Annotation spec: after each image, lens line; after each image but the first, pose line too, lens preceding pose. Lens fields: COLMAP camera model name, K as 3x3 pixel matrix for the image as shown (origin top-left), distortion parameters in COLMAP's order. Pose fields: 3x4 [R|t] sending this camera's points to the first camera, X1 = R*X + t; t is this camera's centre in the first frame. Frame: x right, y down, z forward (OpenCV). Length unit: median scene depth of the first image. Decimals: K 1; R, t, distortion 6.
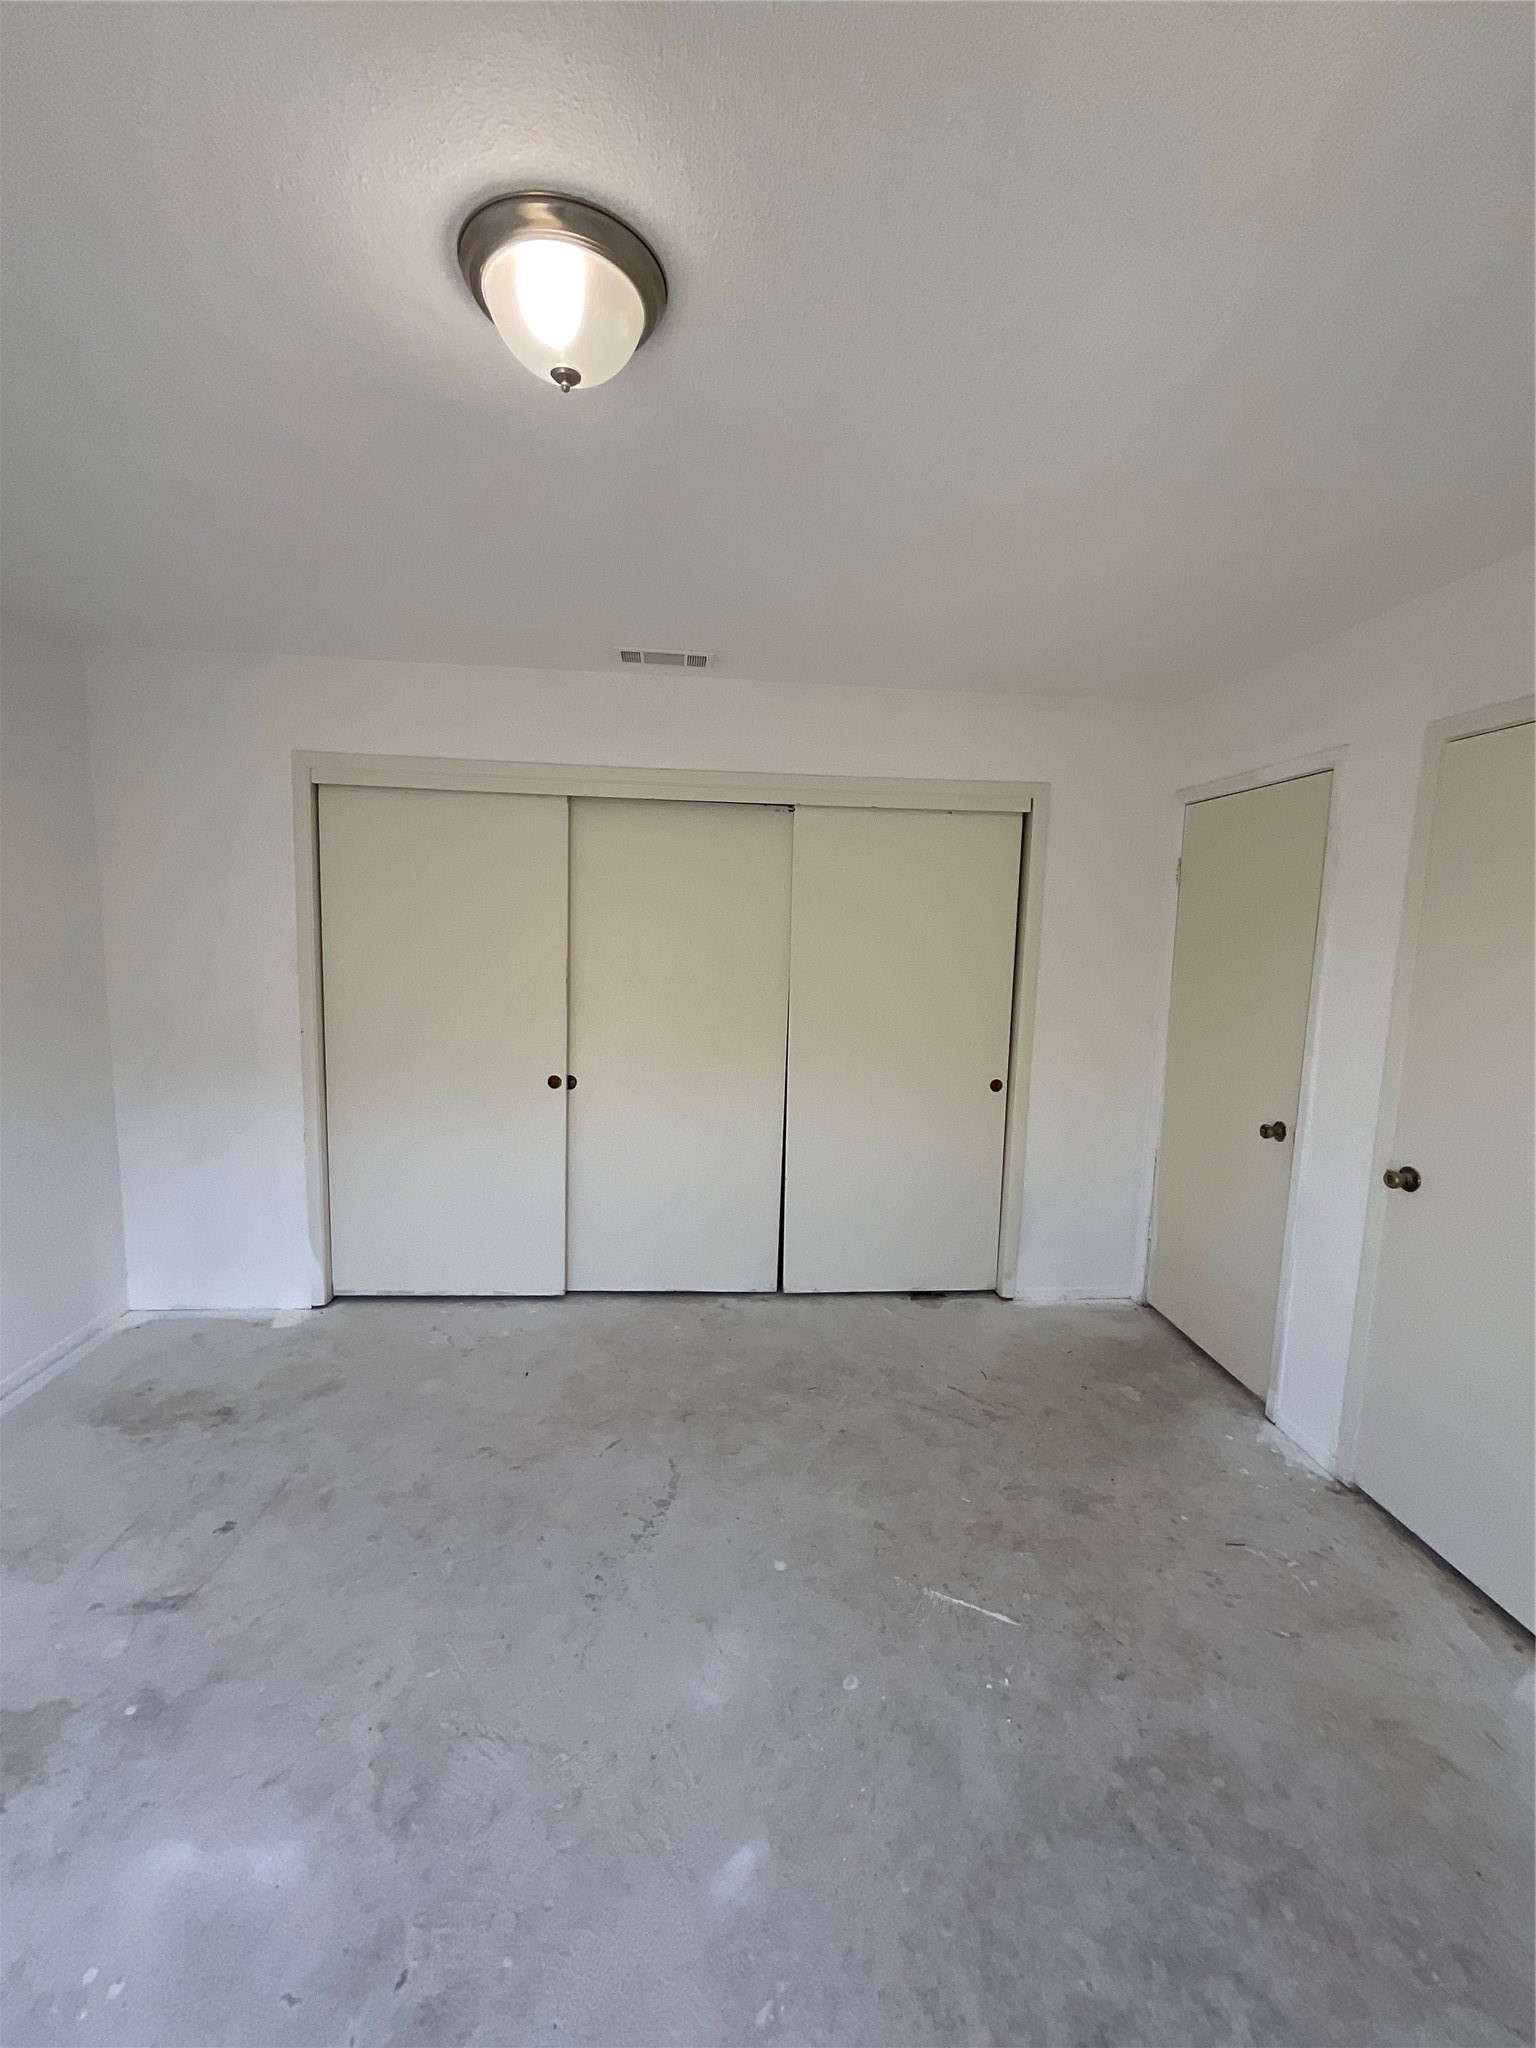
lens RADIAL K [[837.2, 0, 759.9], [0, 837.2, 1028.1], [0, 0, 1]] dist [-0.001748, -0.000748]
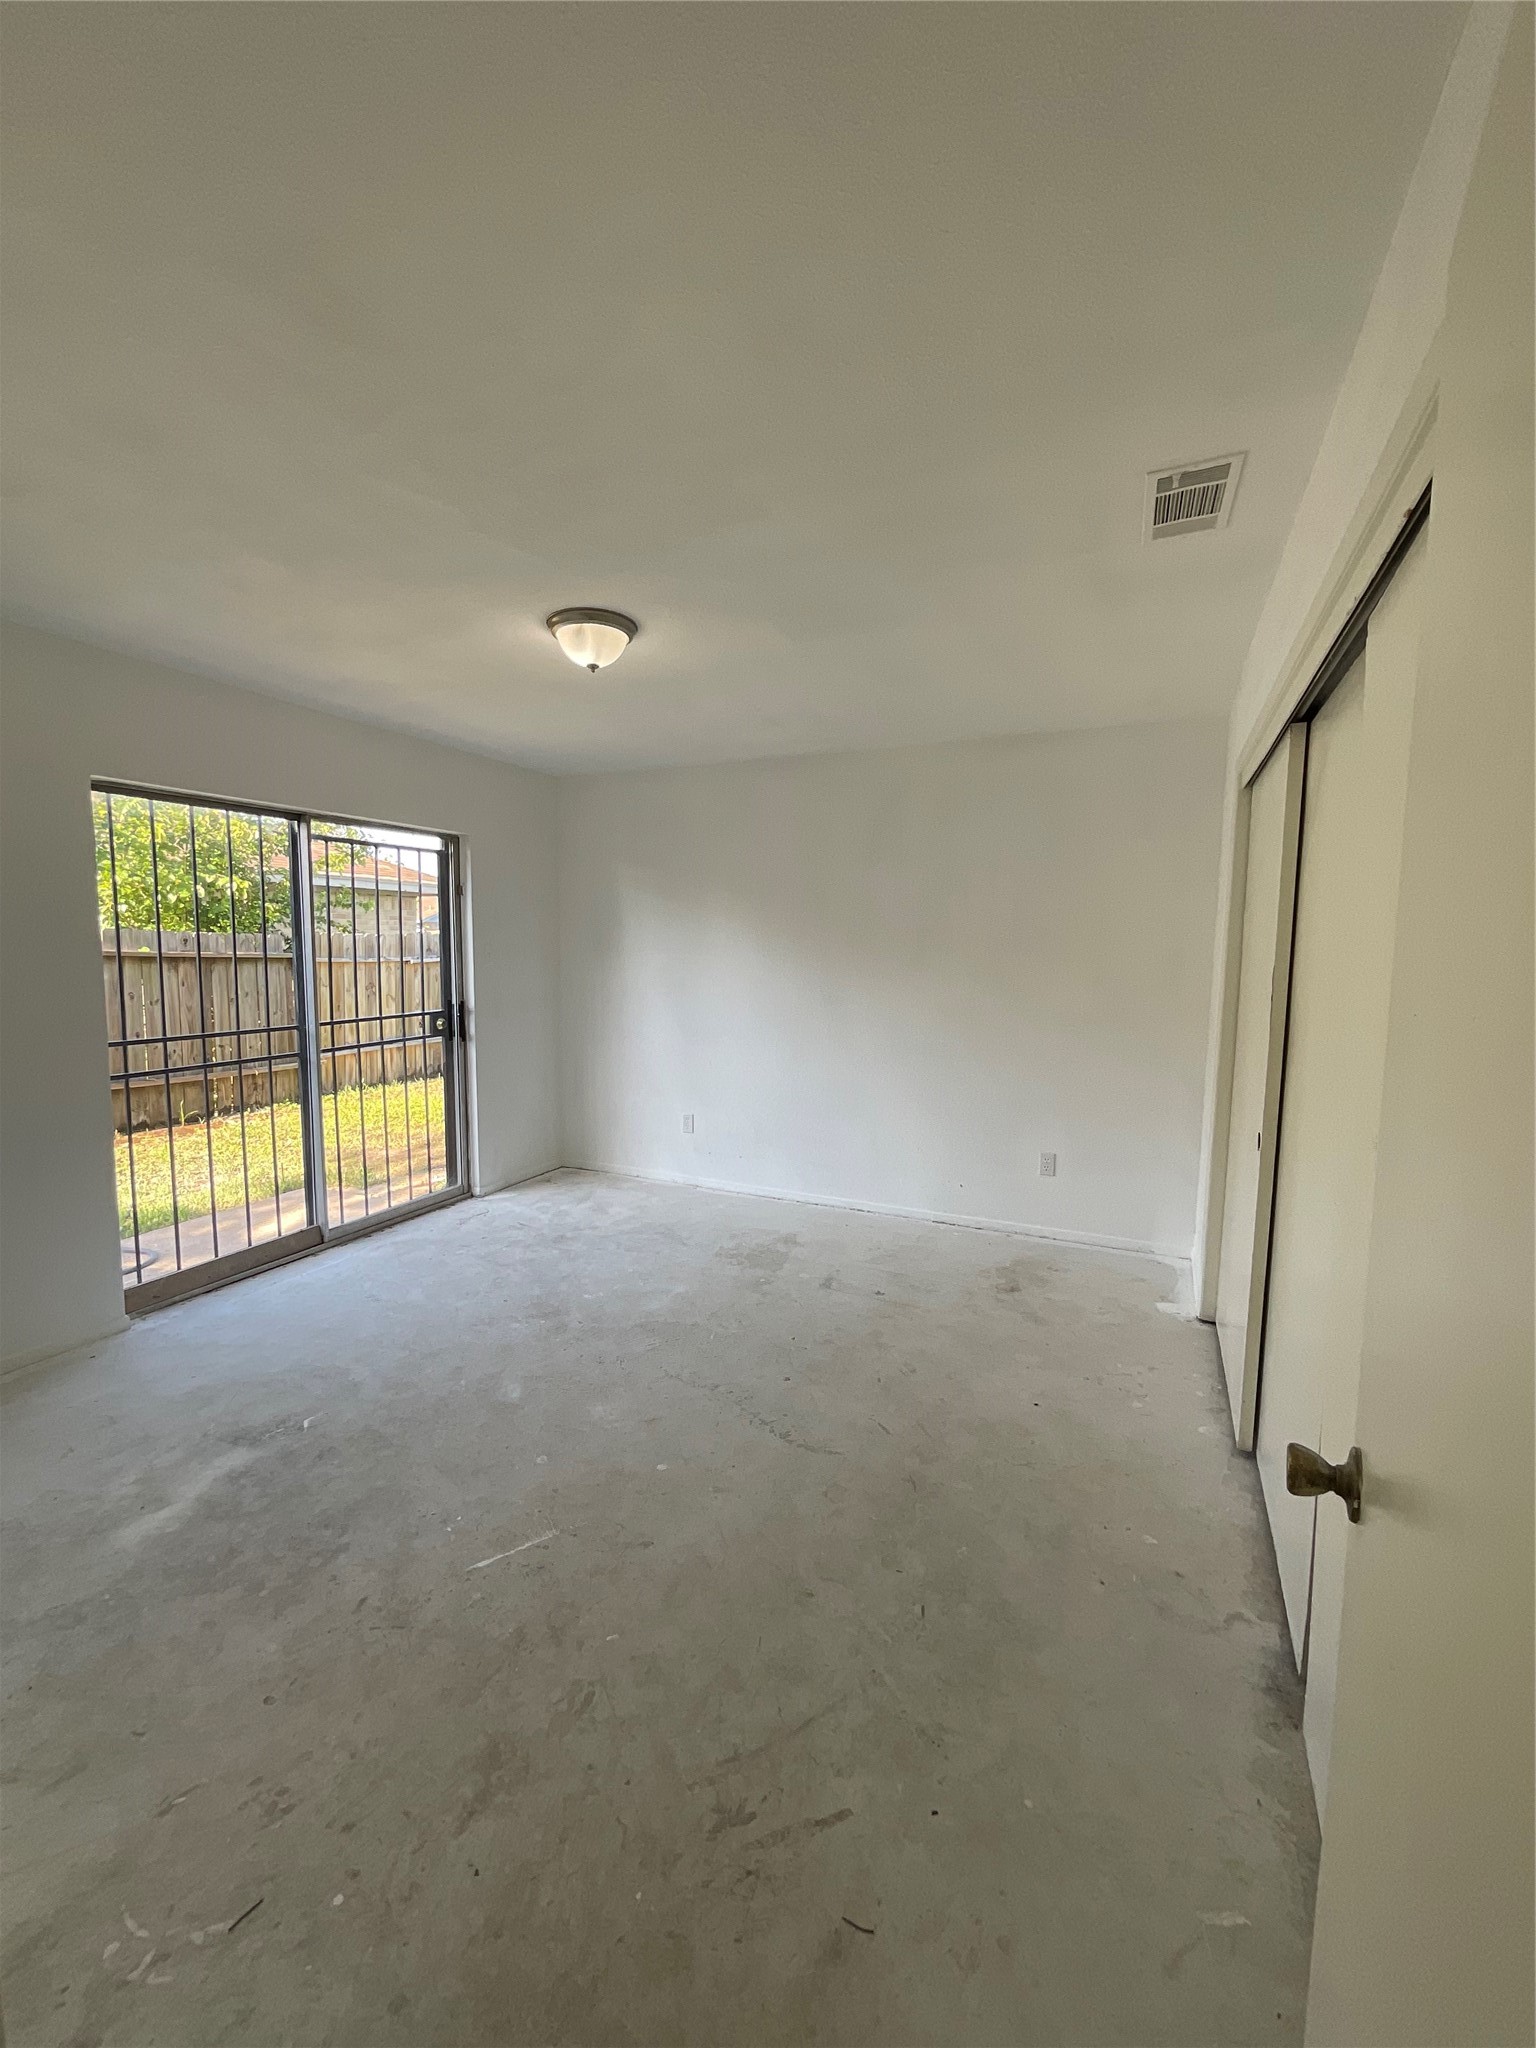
lens RADIAL K [[825.5, 0, 773.9], [0, 825.5, 1037.4], [0, 0, 1]] dist [0.014481, -0.008393]
pose [[-0.482829, 0.062378, -0.873490, 0.775003], [-0.129654, 0.981375, 0.141749, -0.095830], [0.866064, 0.181692, -0.465748, 1.333871]]
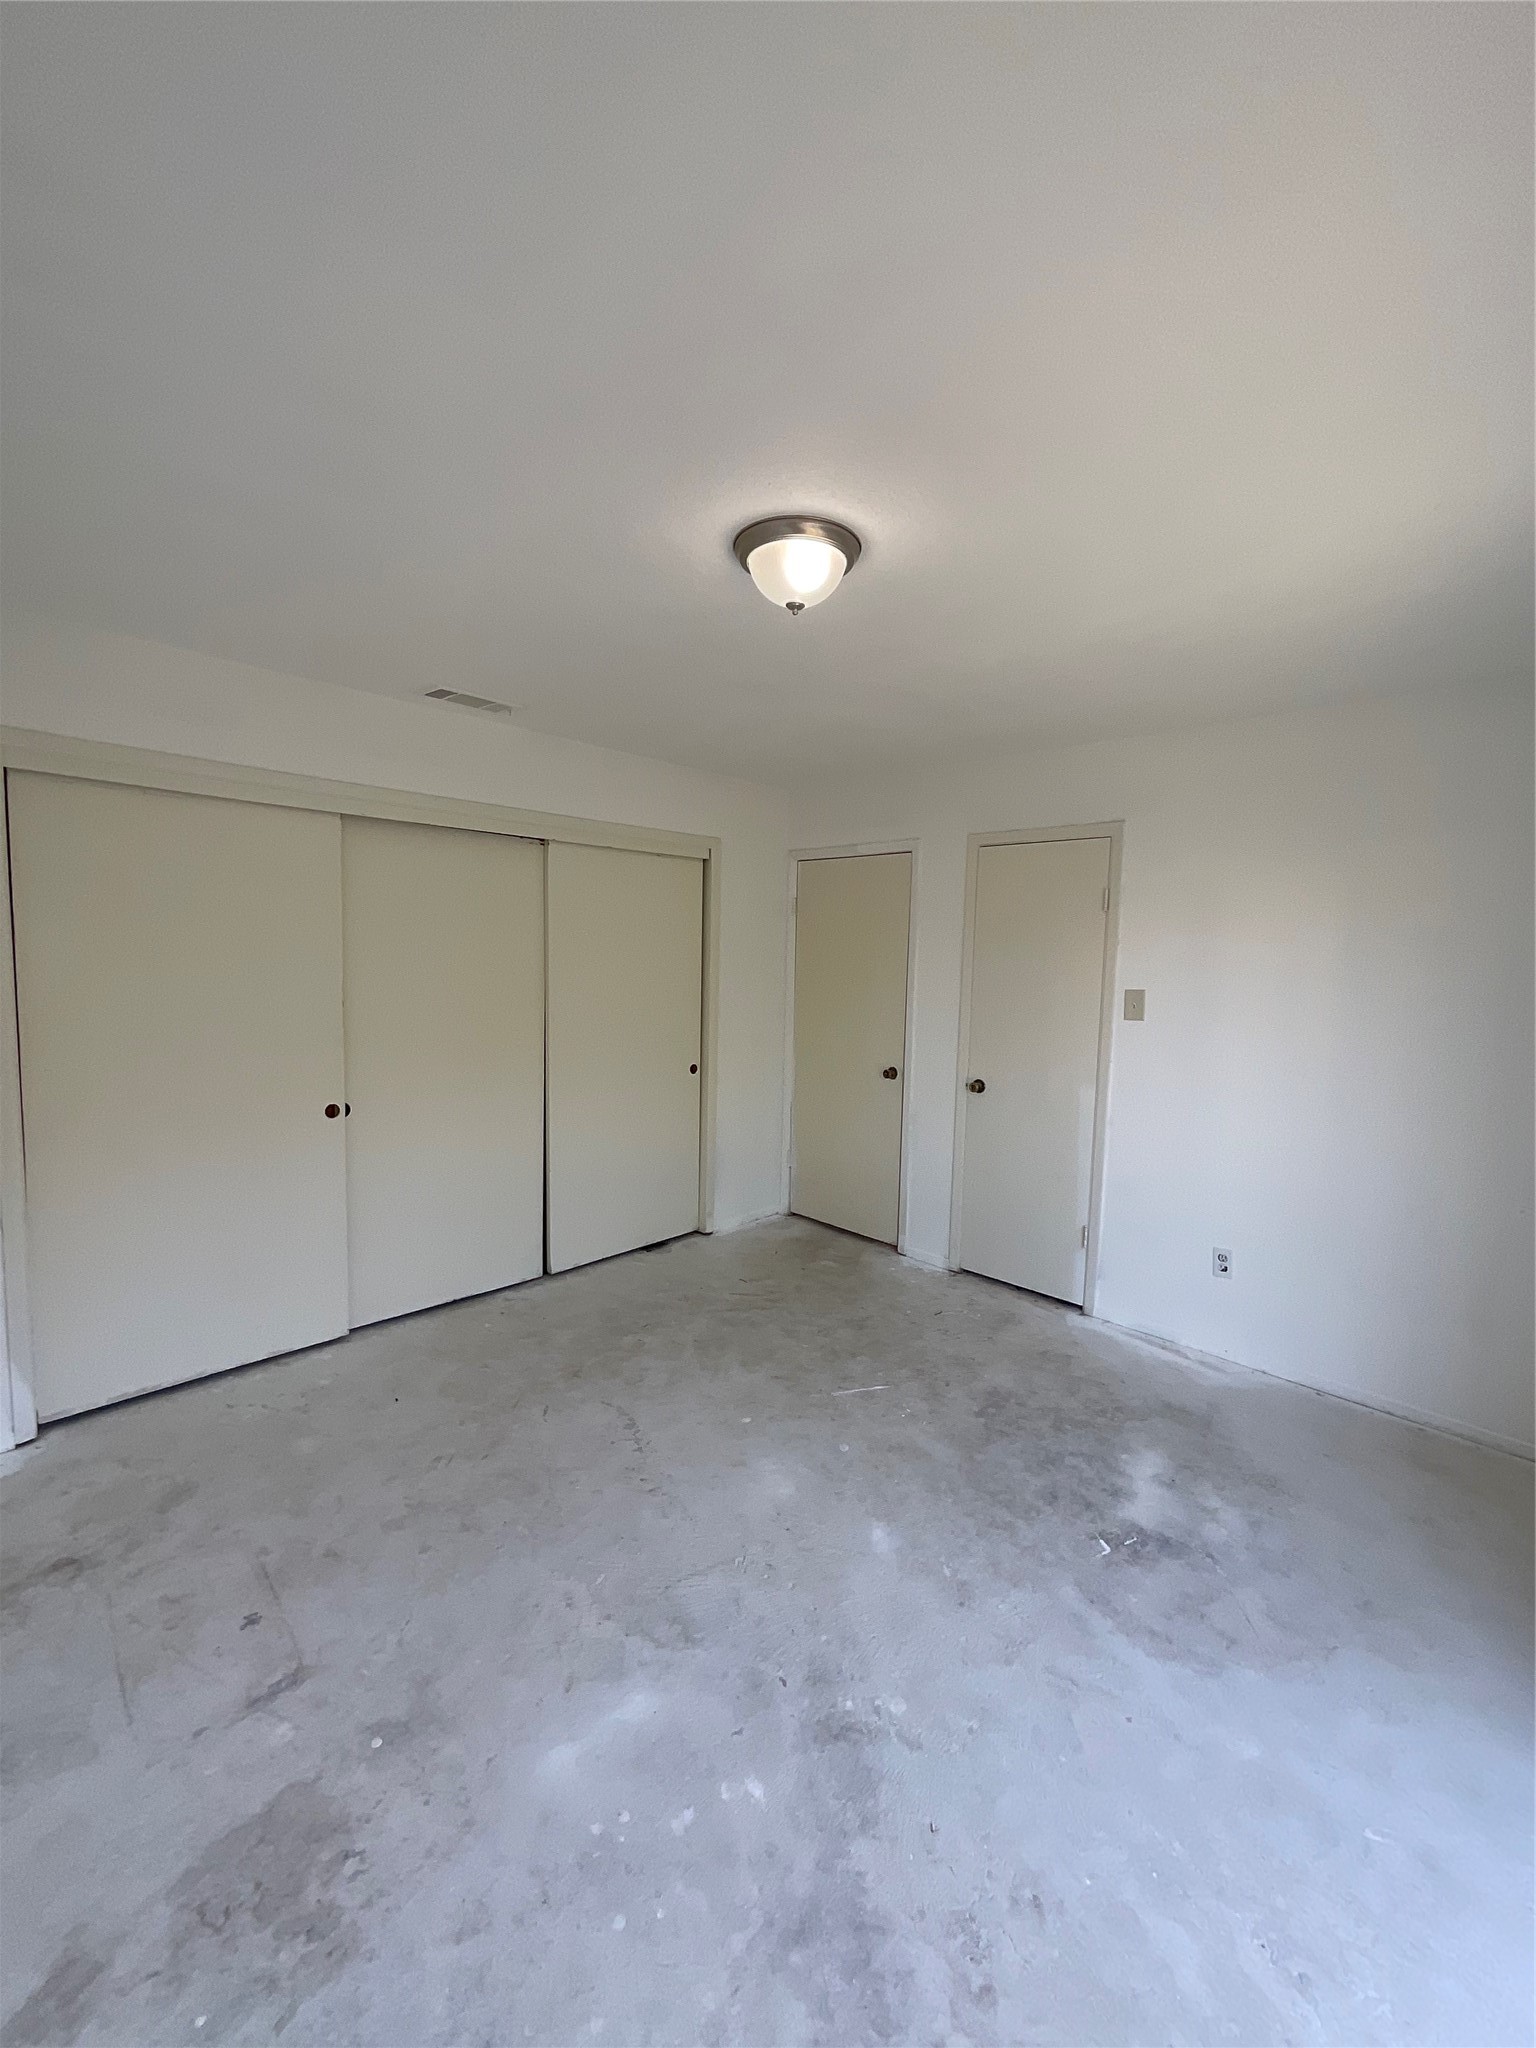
lens RADIAL K [[839.9, 0, 772.1], [0, 839.9, 1027.7], [0, 0, 1]] dist [0.000260, 0.000791]
pose [[0.748462, -0.070108, 0.659461, -0.689512], [0.077596, 0.996824, 0.017905, -0.011833], [-0.658622, 0.037770, 0.751525, -0.069083]]
